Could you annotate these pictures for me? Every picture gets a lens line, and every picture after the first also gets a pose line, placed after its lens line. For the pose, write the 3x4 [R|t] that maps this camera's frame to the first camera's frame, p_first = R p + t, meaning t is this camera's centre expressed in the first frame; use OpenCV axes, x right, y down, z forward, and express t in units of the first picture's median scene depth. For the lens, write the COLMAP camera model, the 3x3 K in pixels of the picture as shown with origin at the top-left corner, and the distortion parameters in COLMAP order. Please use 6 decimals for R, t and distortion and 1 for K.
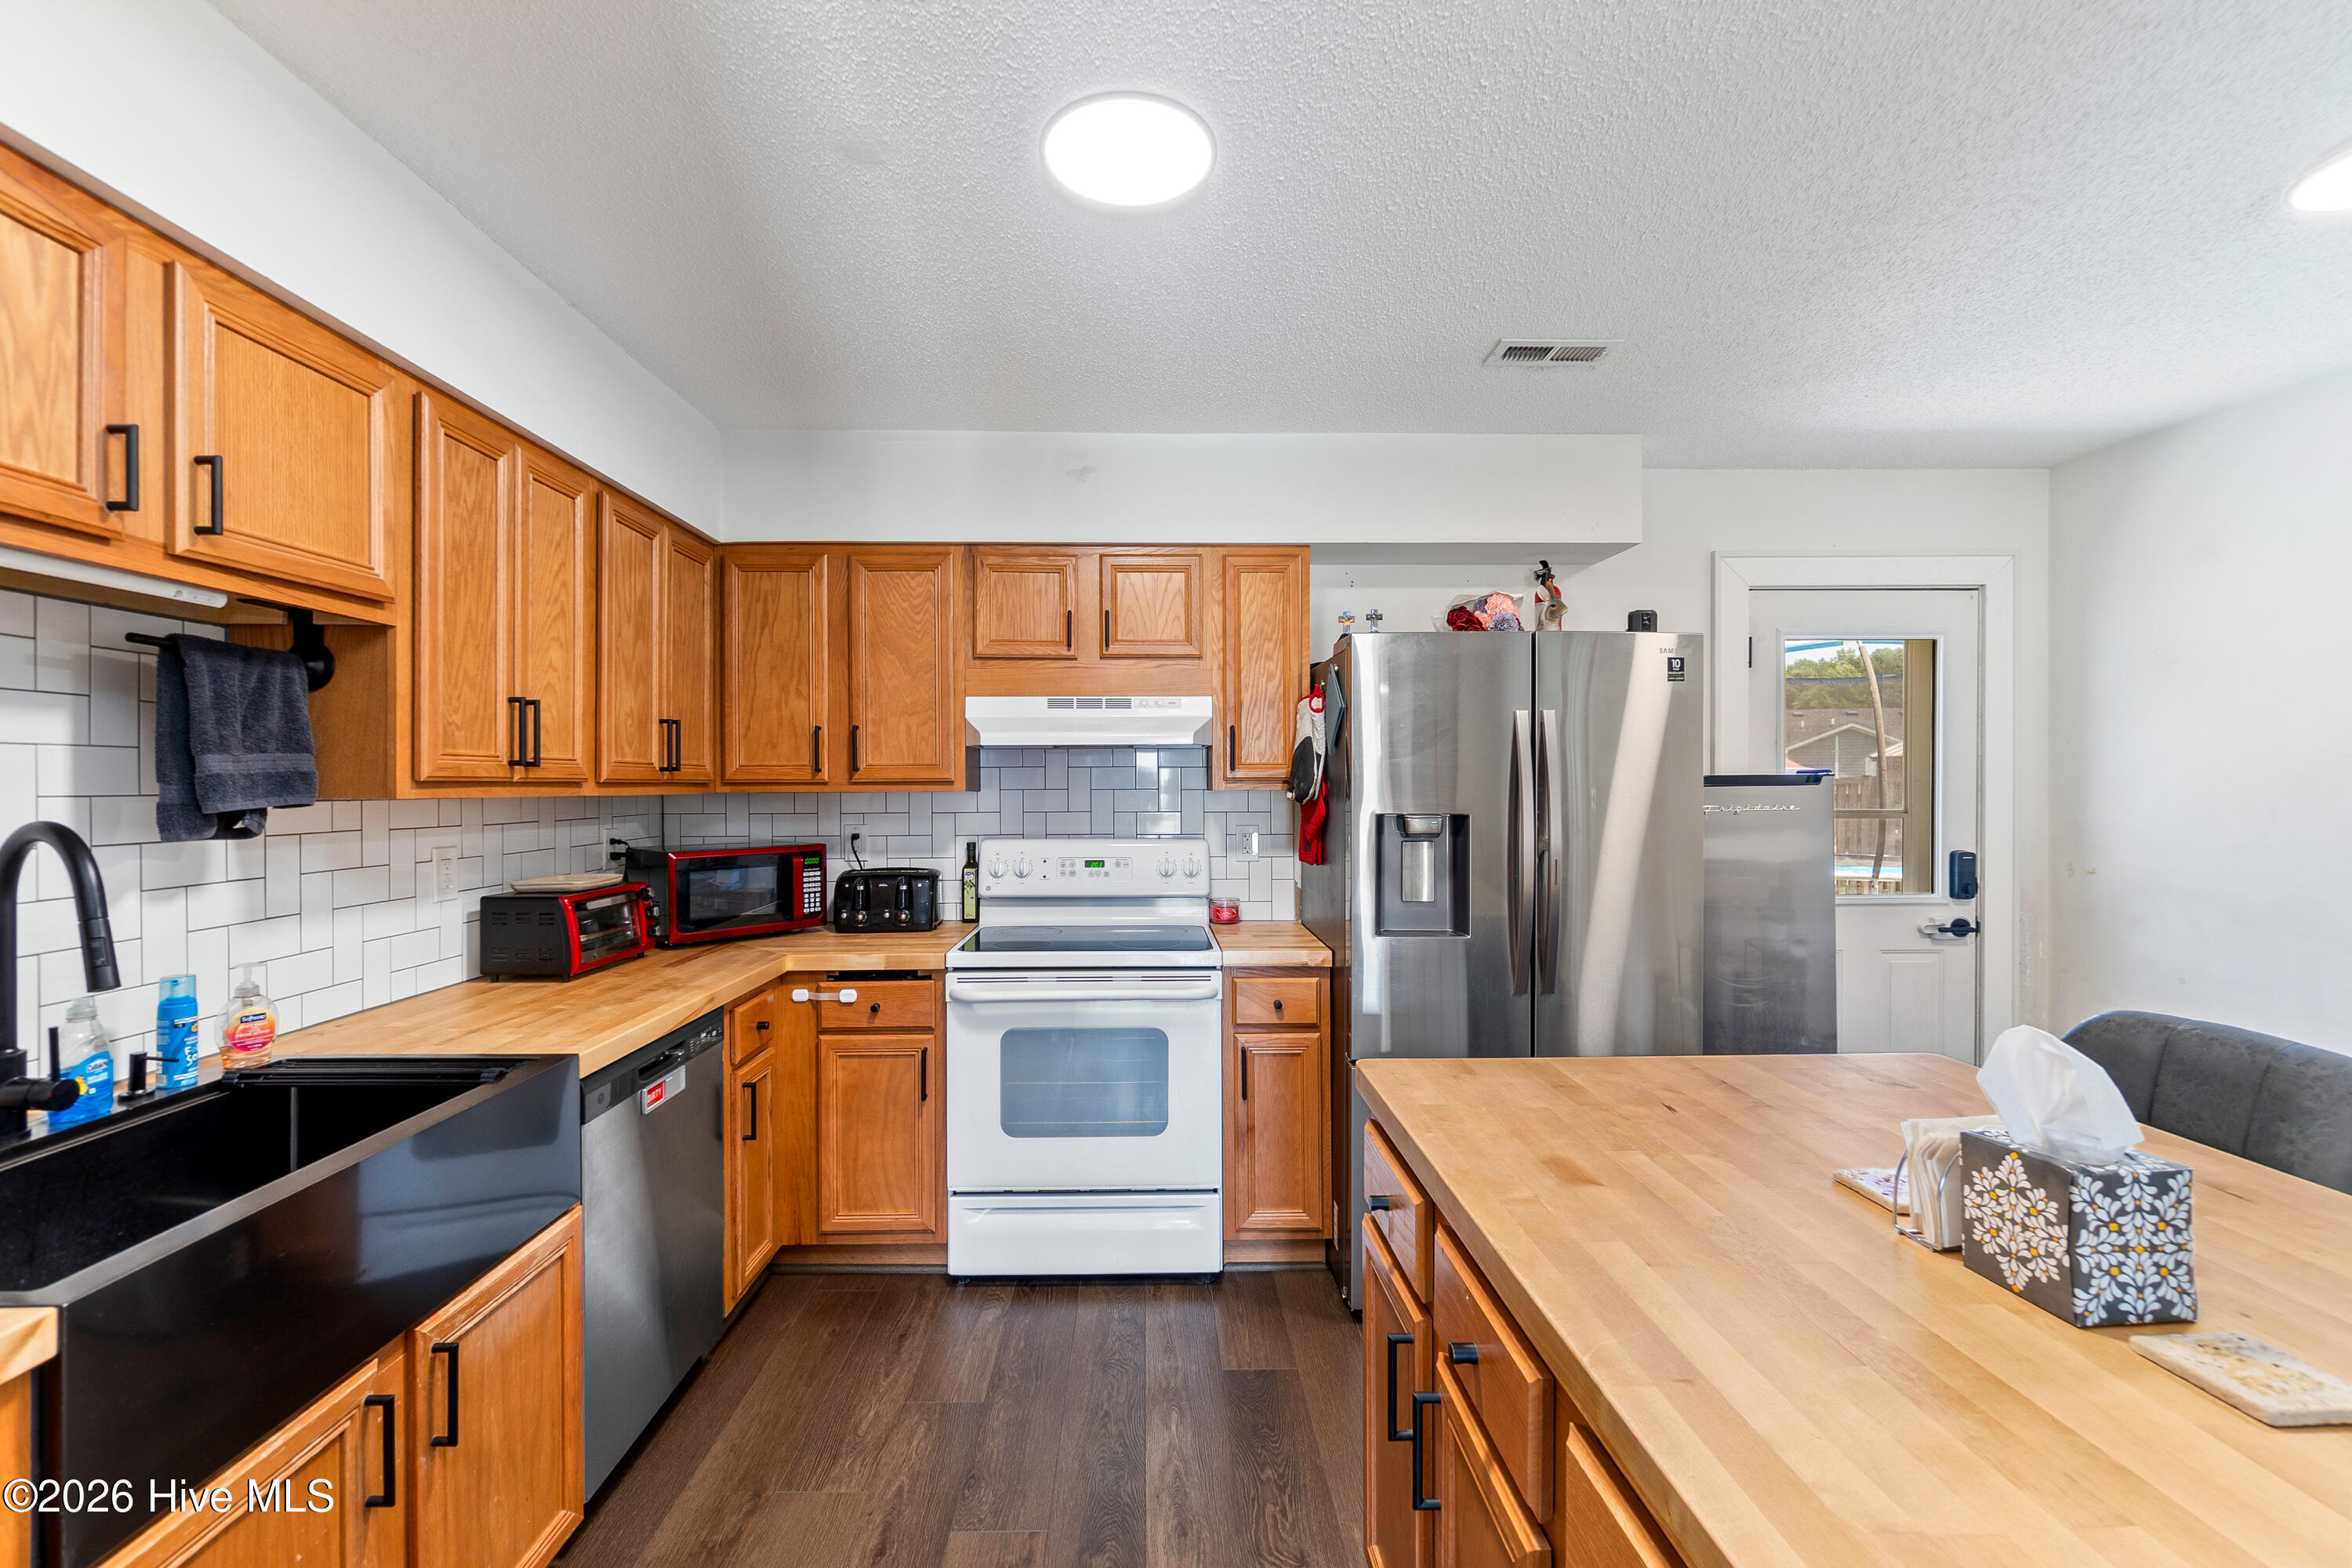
lens RADIAL K [[1008.2, 0, 1176.0], [0, 1008.2, 784.0], [0, 0, 1]] dist [-0.002135, -0.000247]
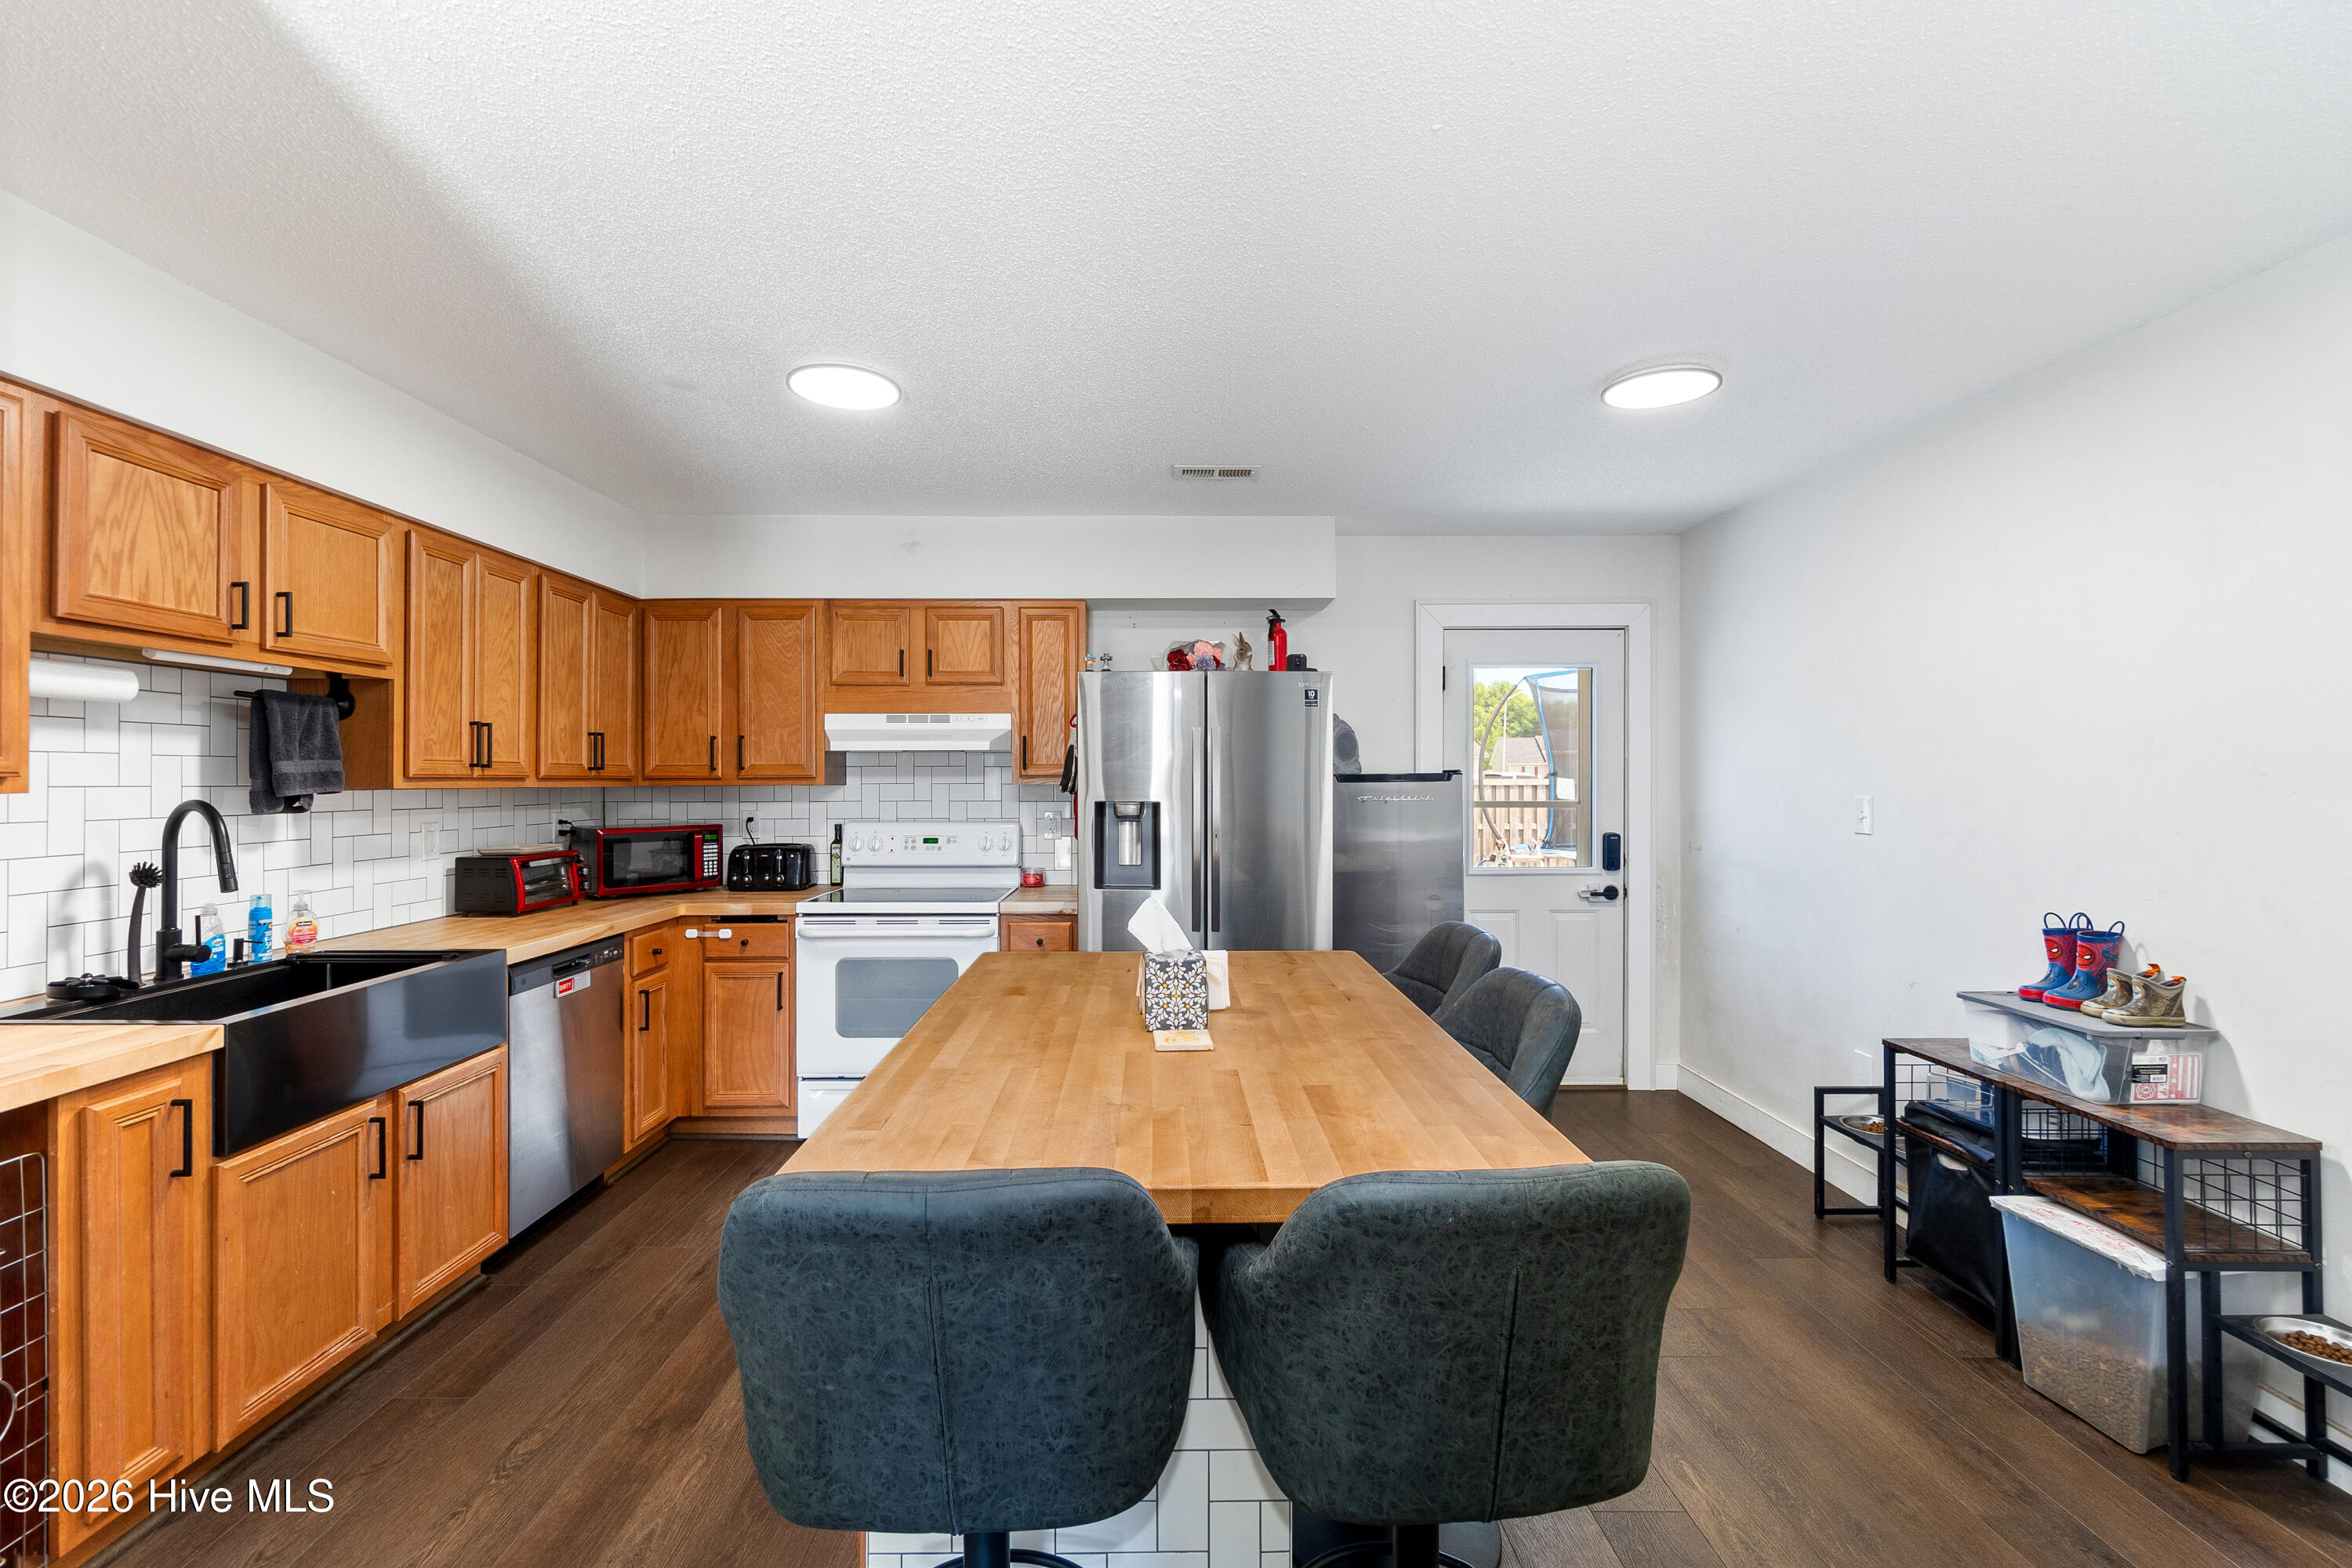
lens RADIAL K [[1003.2, 0, 1173.2], [0, 1003.2, 775.1], [0, 0, 1]] dist [-0.001646, 0.000254]
pose [[0.999924, 0.001667, -0.012229, 0.339782], [-0.001716, 0.999991, -0.003947, -0.001635], [0.012223, 0.003968, 0.999917, -0.405050]]
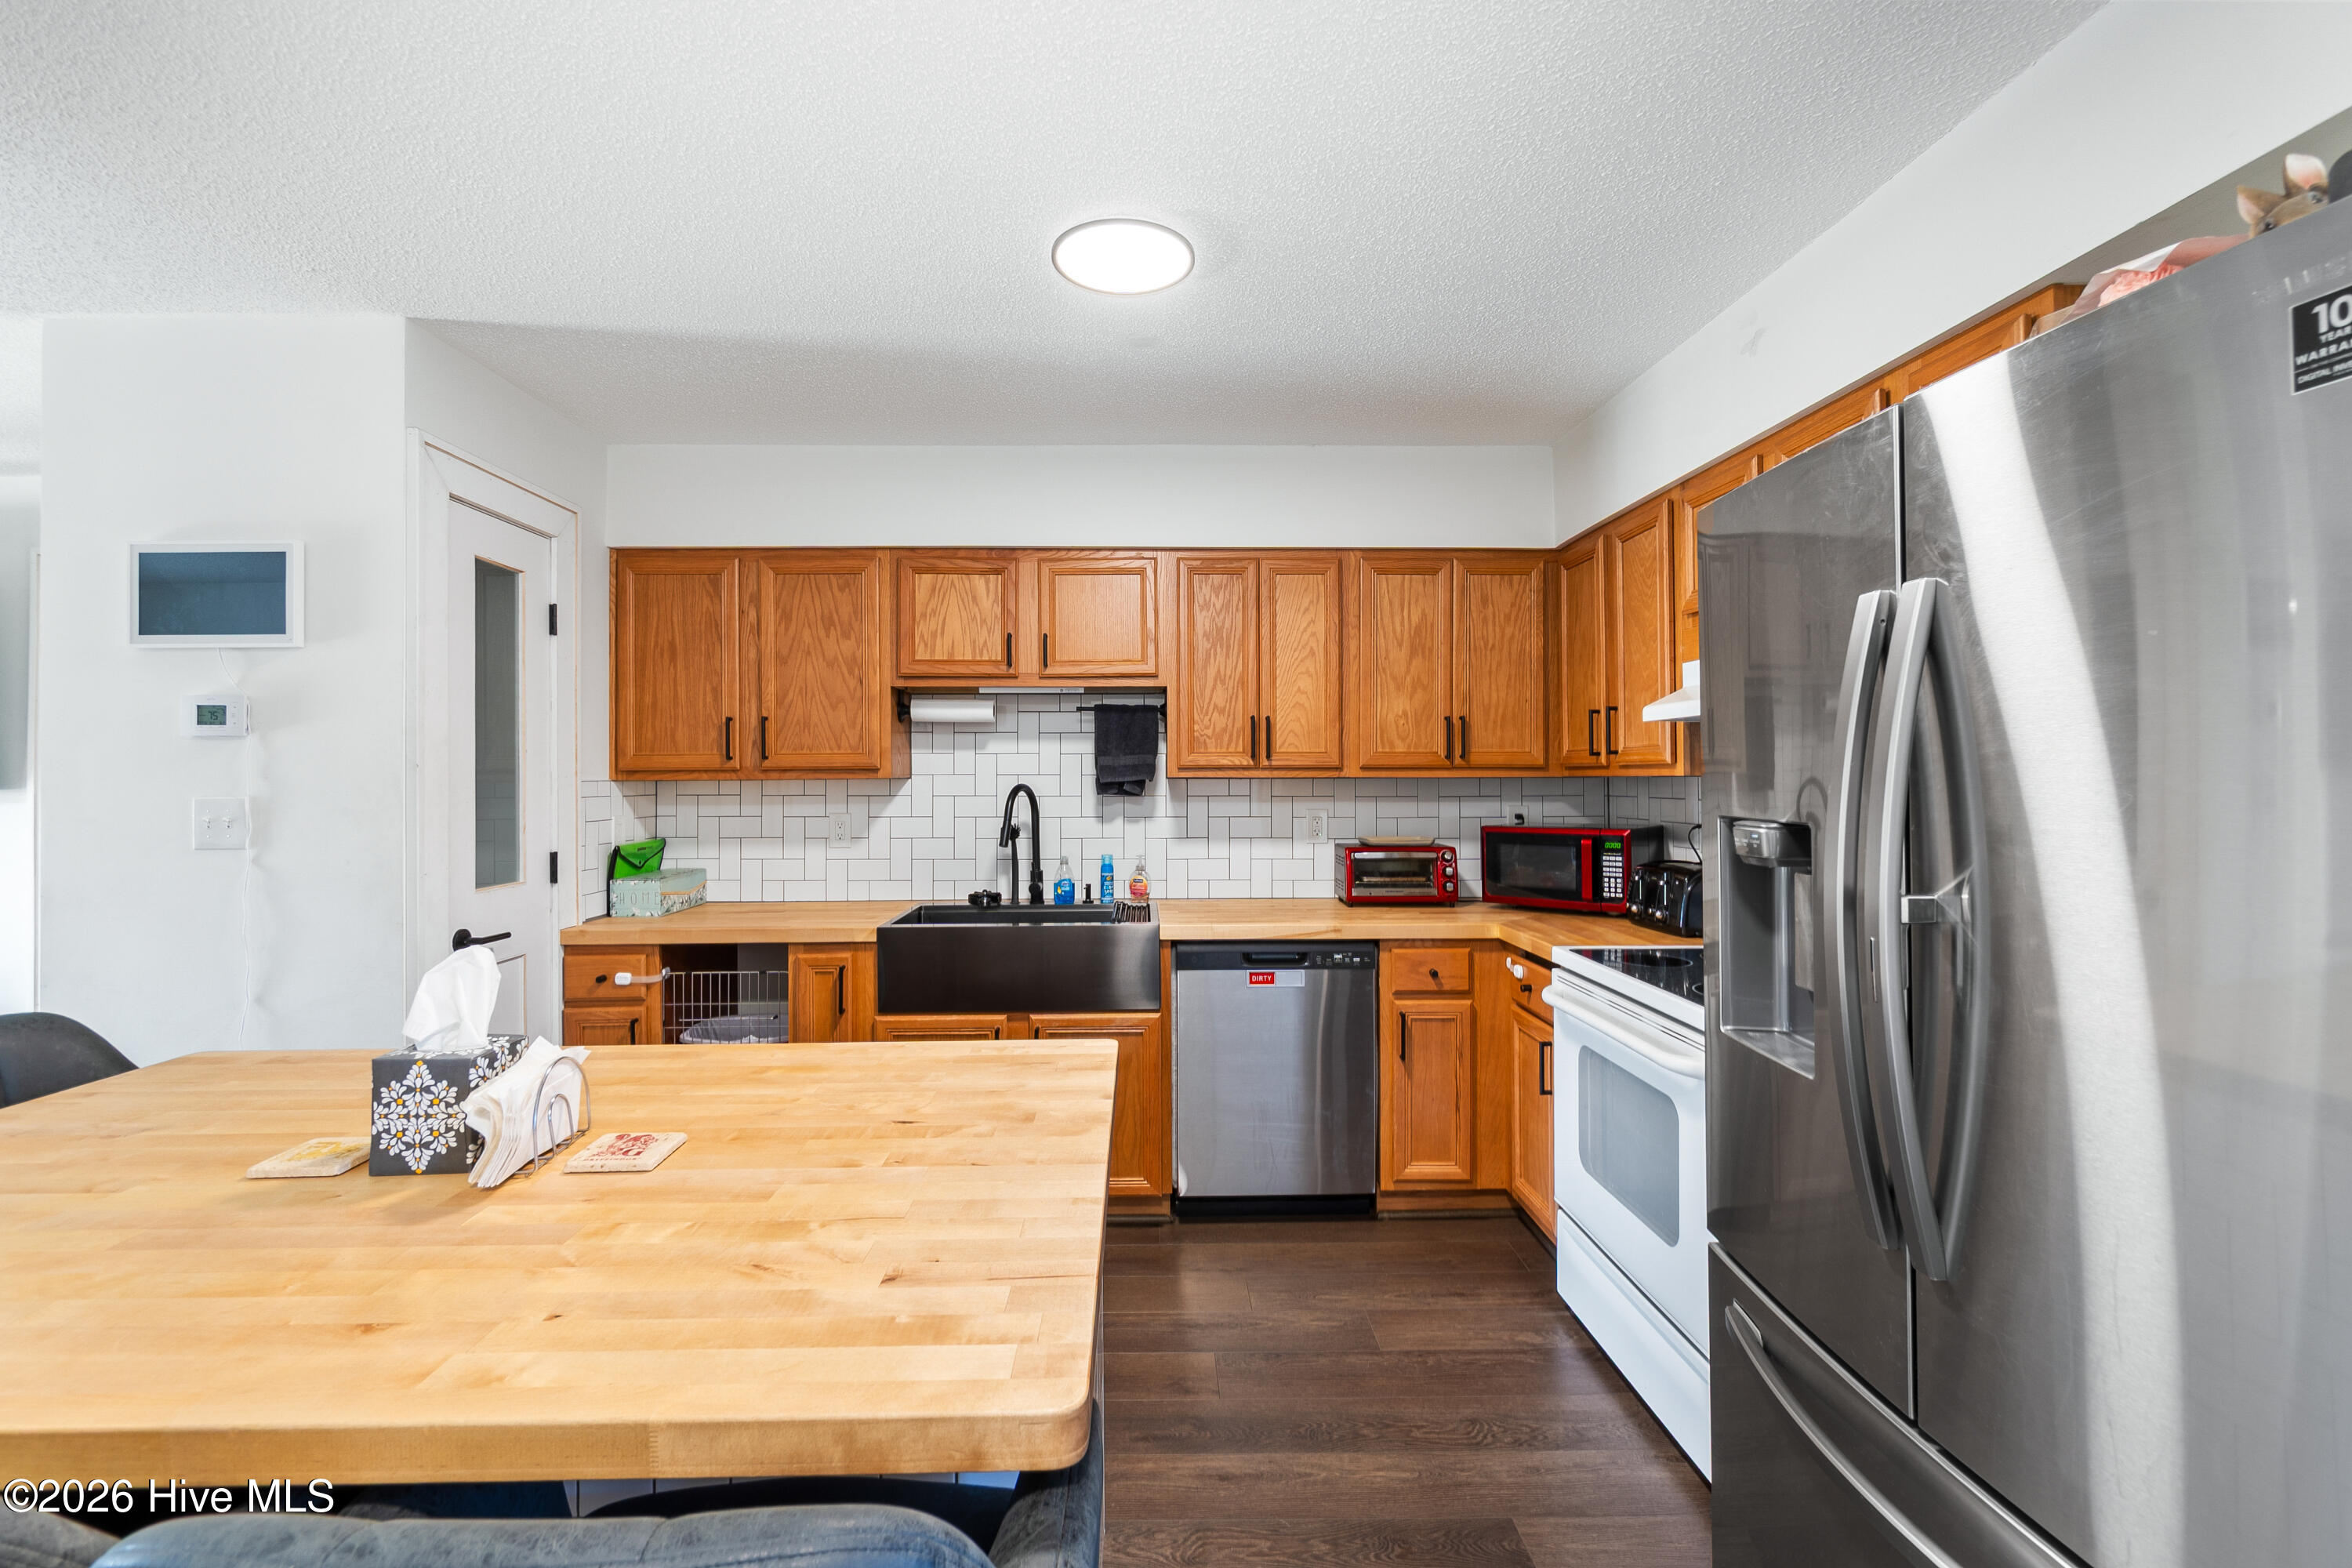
lens RADIAL K [[1004.3, 0, 1155.8], [0, 1004.3, 768.0], [0, 0, 1]] dist [-0.001055, 0.000002]
pose [[-0.008472, -0.004429, -0.999954, 0.806668], [0.003202, 0.999985, -0.004456, 0.004234], [0.999959, -0.003239, -0.008458, 0.716388]]
